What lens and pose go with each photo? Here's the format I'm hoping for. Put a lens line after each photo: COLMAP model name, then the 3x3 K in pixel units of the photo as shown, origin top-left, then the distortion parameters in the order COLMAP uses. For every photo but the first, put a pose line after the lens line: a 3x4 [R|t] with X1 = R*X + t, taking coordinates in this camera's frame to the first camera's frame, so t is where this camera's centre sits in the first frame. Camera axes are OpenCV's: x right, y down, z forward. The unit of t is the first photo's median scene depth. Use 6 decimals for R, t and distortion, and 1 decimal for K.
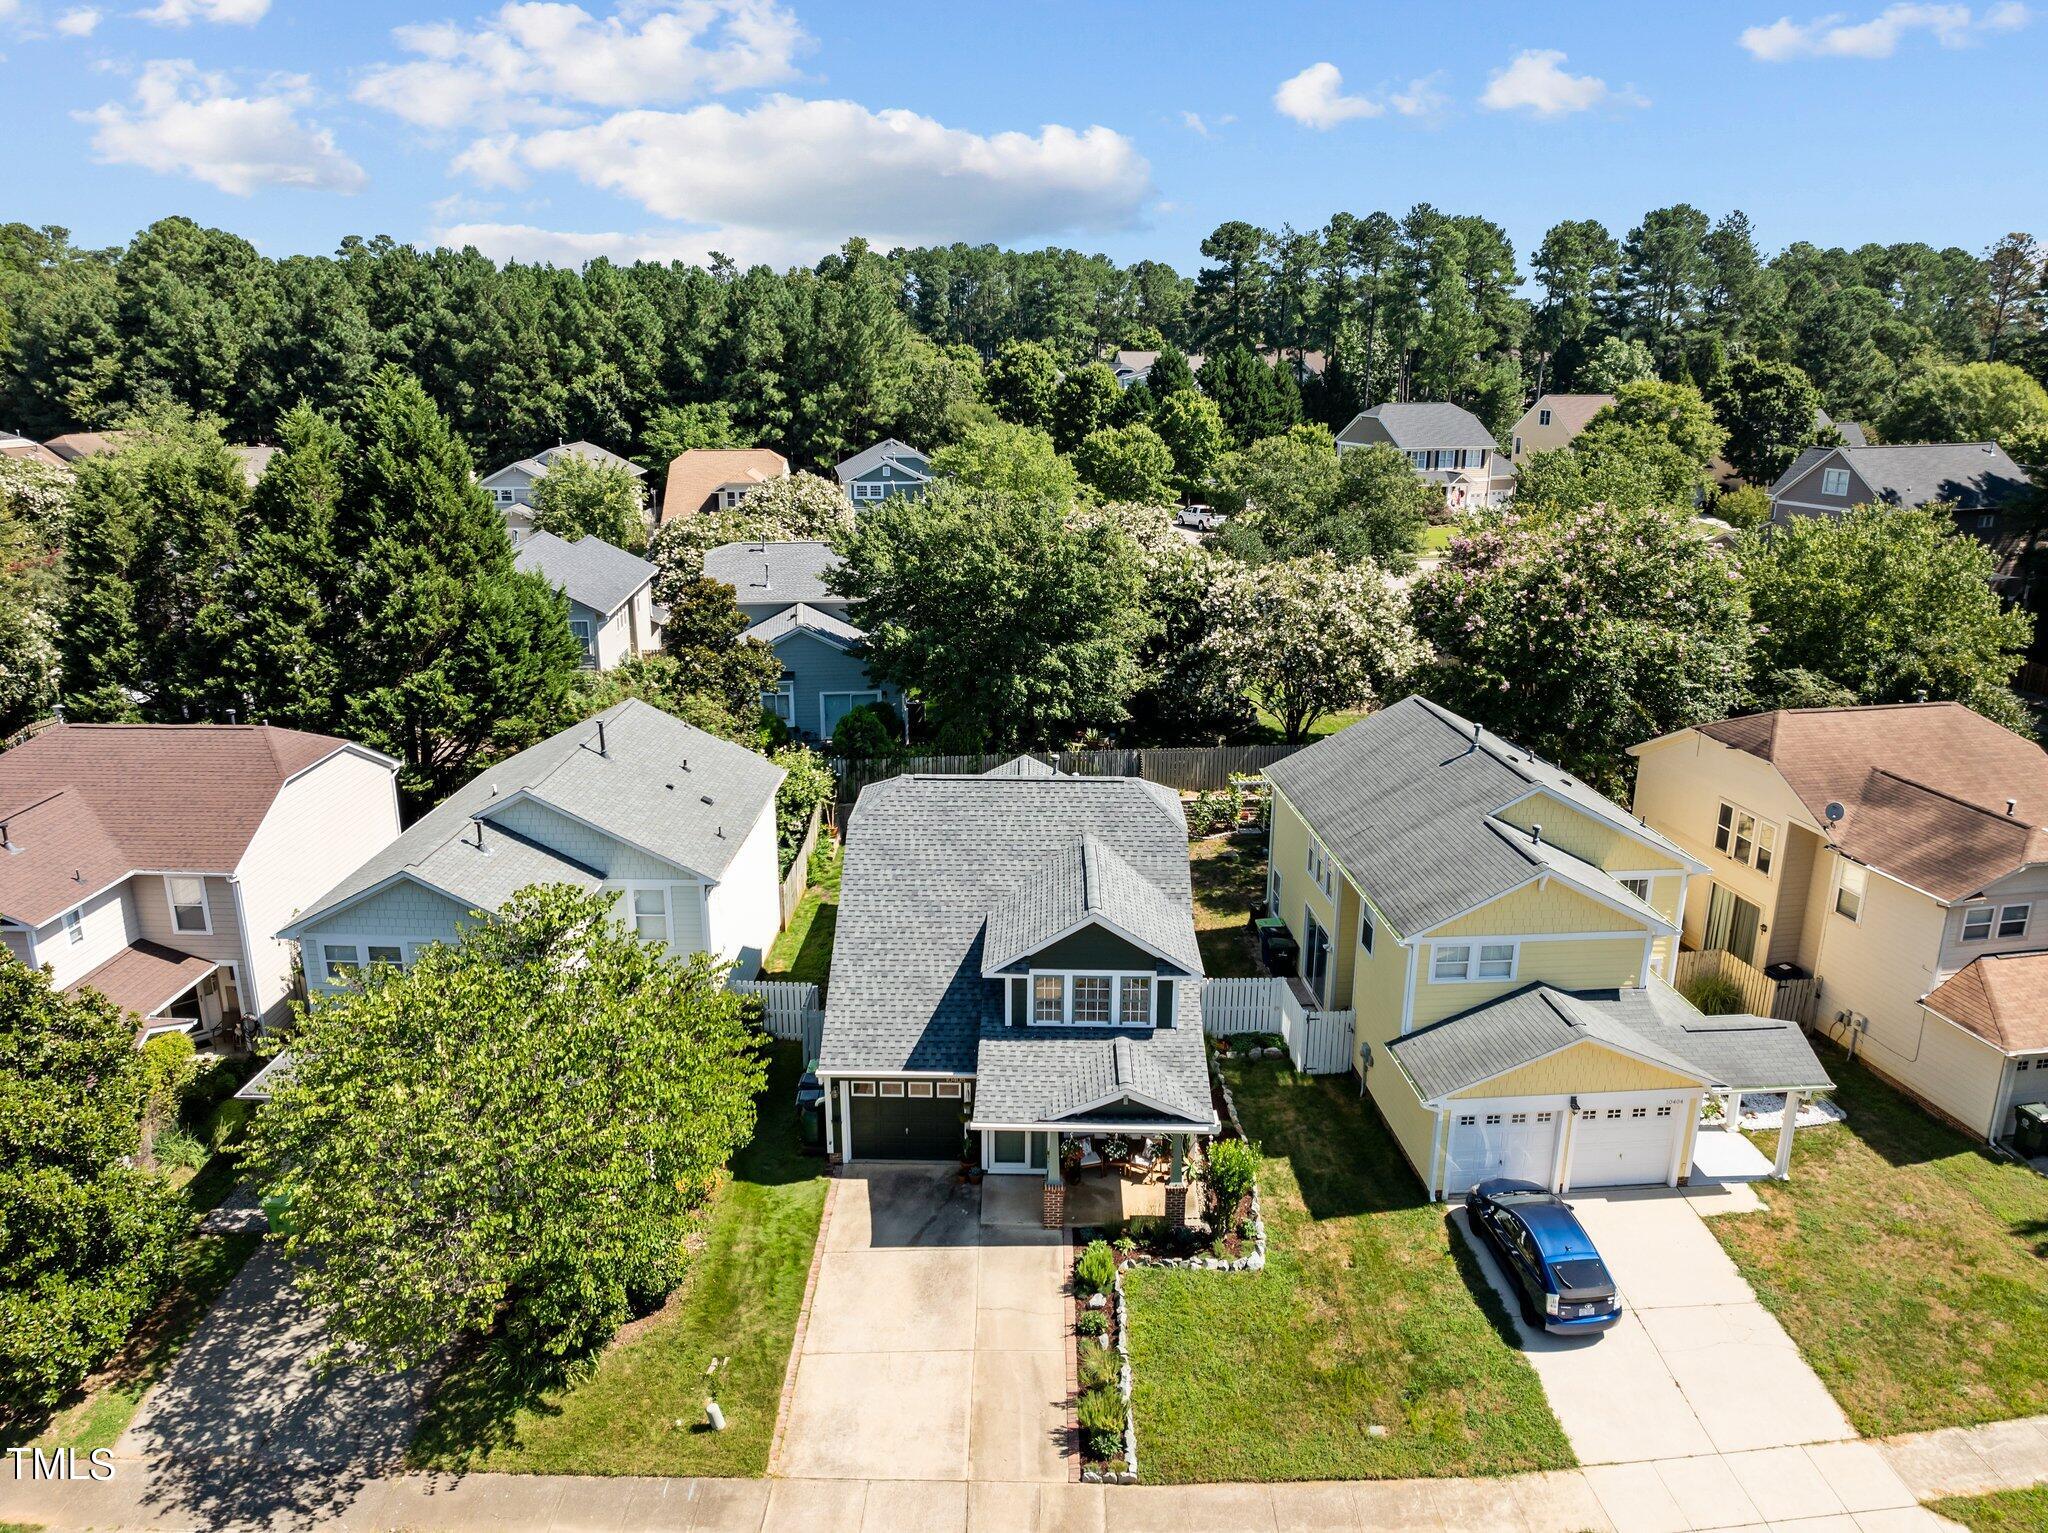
lens RADIAL K [[1440.9, 0, 1023.0], [0, 1440.9, 772.8], [0, 0, 1]] dist [-0.046354, 0.016177]
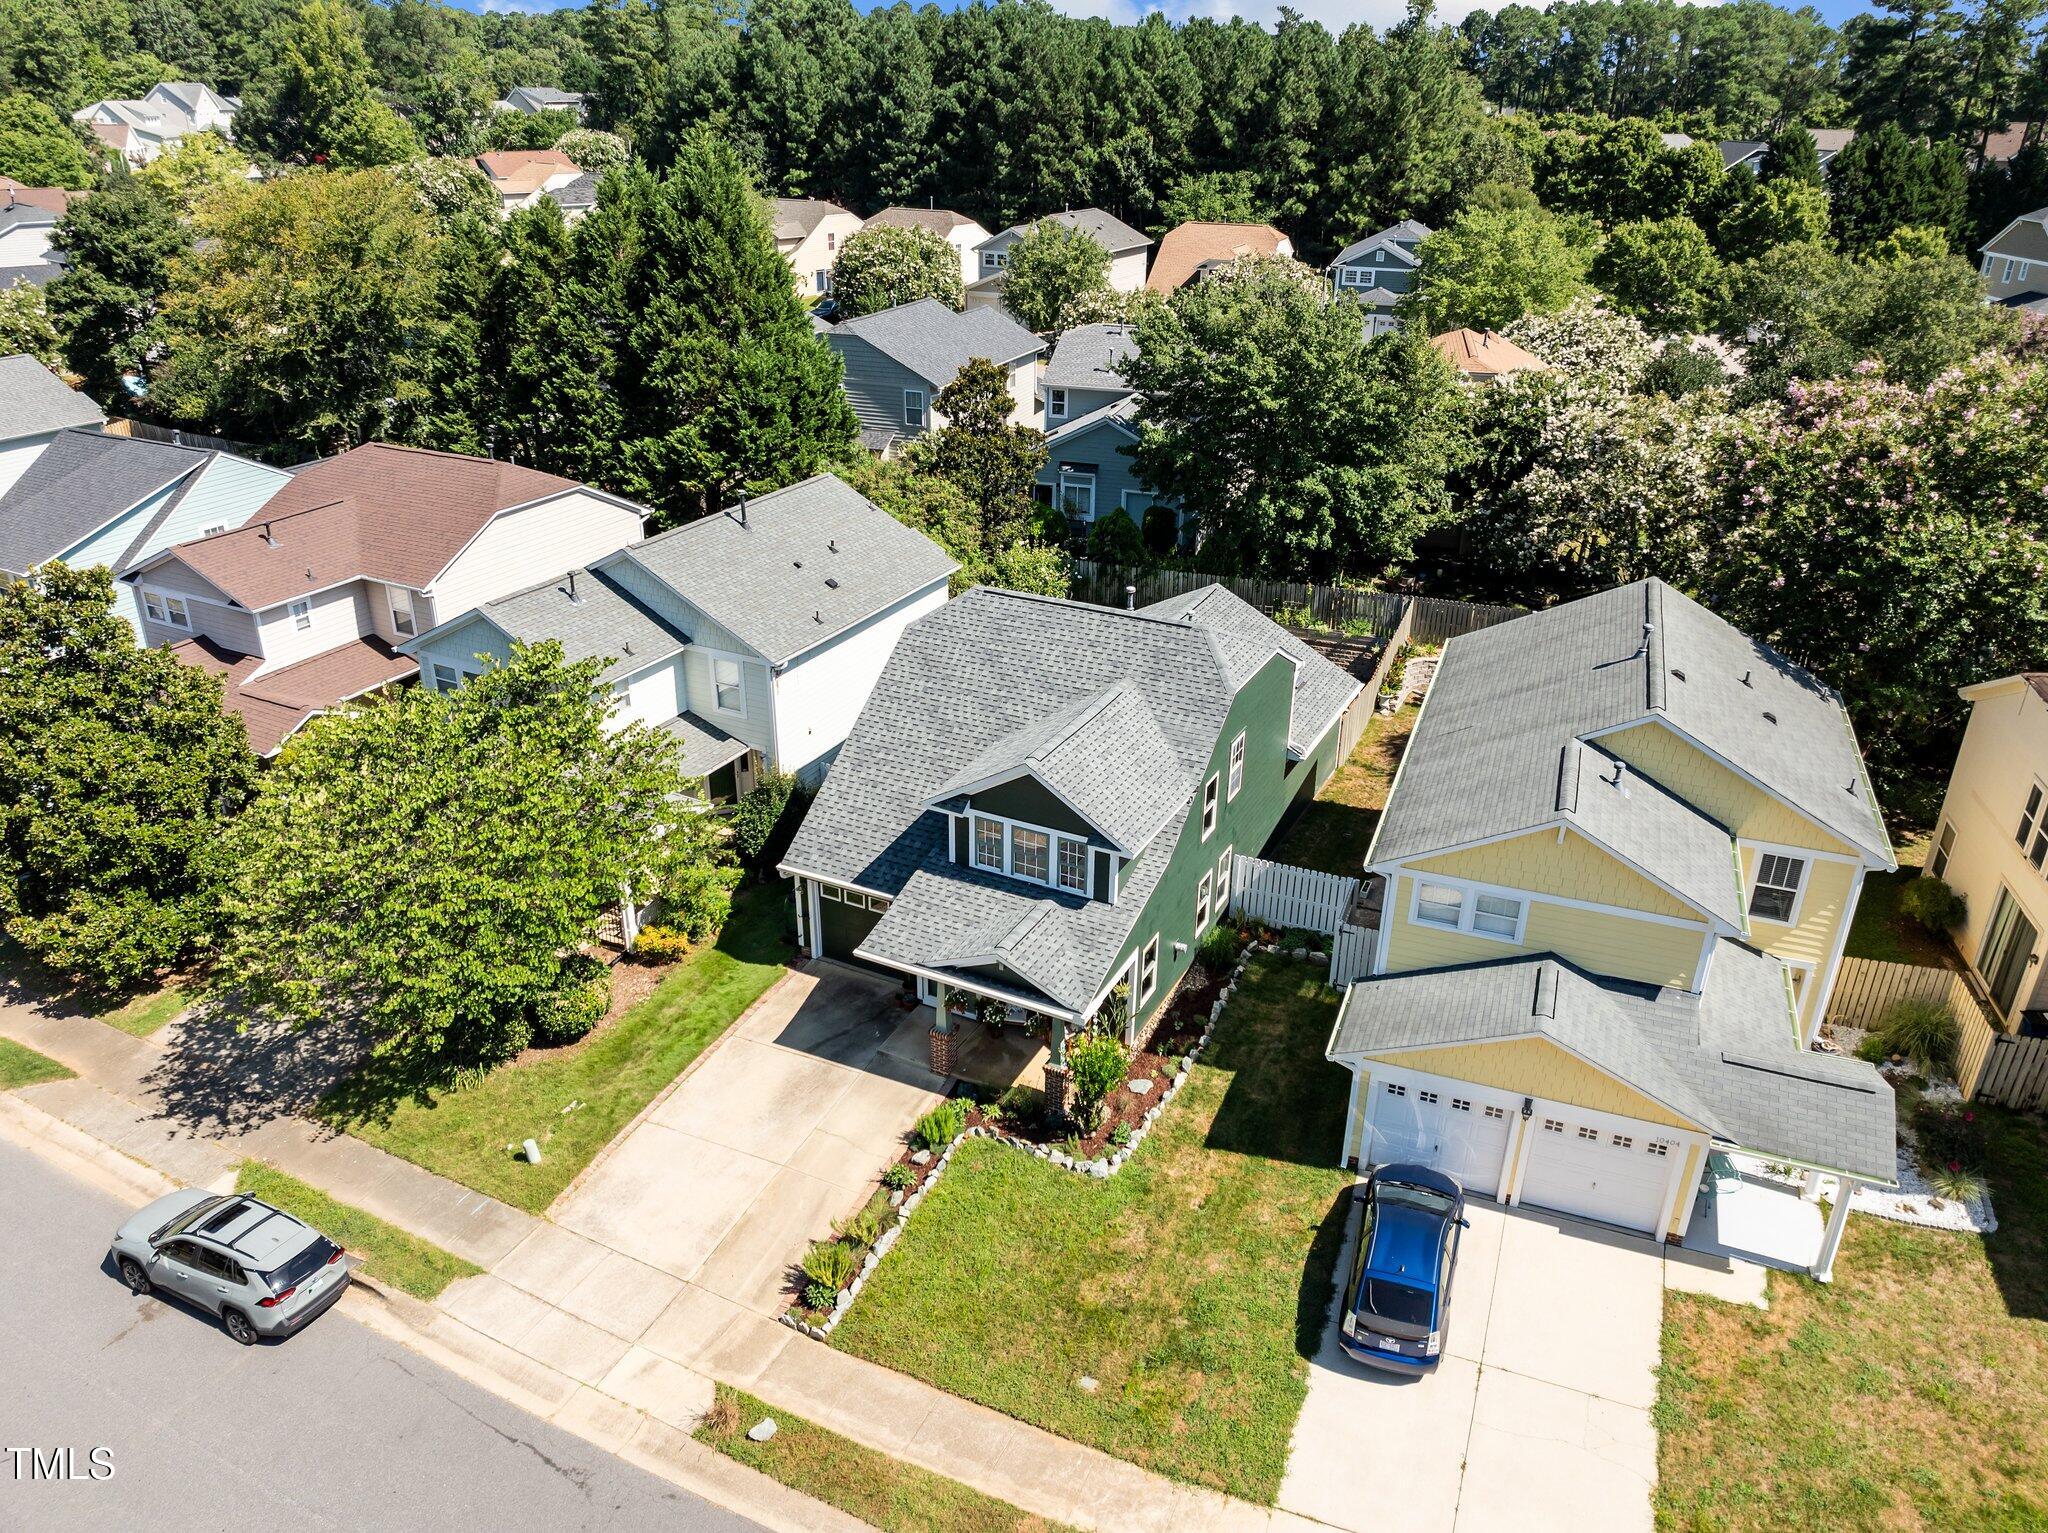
lens RADIAL K [[1430.9, 0, 1026.6], [0, 1430.9, 762.9], [0, 0, 1]] dist [-0.037057, 0.004919]
pose [[0.900920, 0.189726, -0.390316, 0.341539], [-0.132522, 0.976689, 0.168867, -0.048411], [0.413256, -0.100410, 0.905062, 0.144495]]
